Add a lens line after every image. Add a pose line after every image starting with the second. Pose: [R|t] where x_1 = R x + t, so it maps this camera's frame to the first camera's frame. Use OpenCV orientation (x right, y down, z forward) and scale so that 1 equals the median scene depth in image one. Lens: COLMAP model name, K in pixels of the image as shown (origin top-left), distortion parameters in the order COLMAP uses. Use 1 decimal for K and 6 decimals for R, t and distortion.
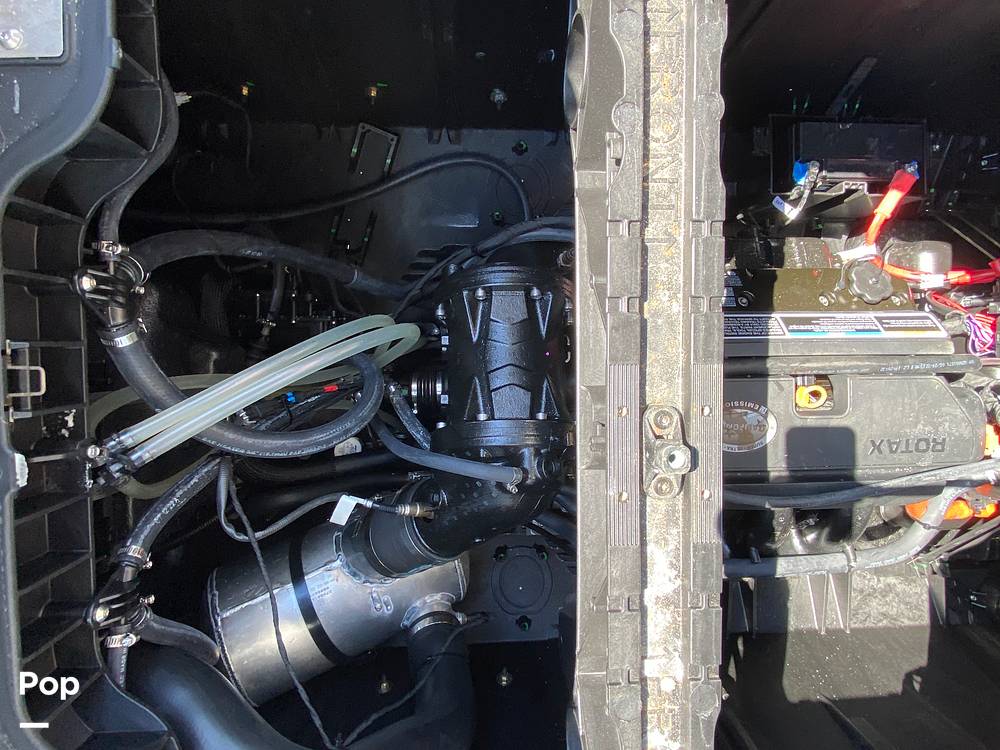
lens RADIAL K [[403.2, 0, 503.1], [0, 403.2, 376.1], [0, 0, 1]] dist [0.021614, -0.020905]
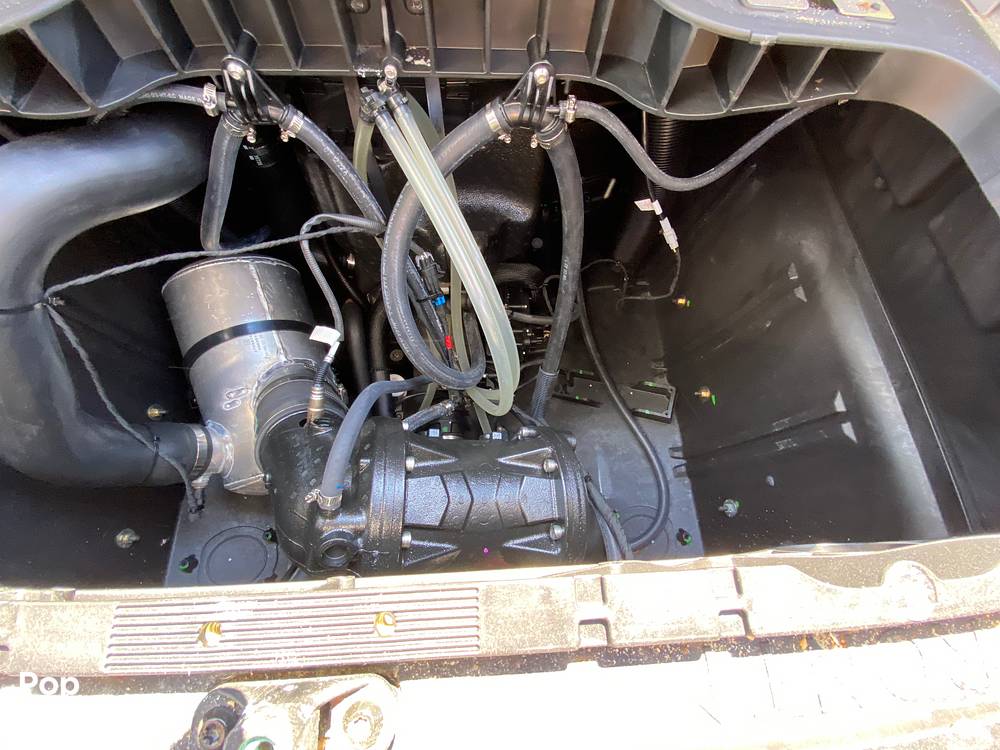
lens RADIAL K [[377.9, 0, 497.0], [0, 377.9, 375.3], [0, 0, 1]] dist [-0.001557, -0.011000]
pose [[0.034546, 0.926266, -0.375283, 0.083693], [-0.995190, -0.002559, -0.097928, -0.002265], [-0.091668, 0.376861, 0.921723, 0.192470]]
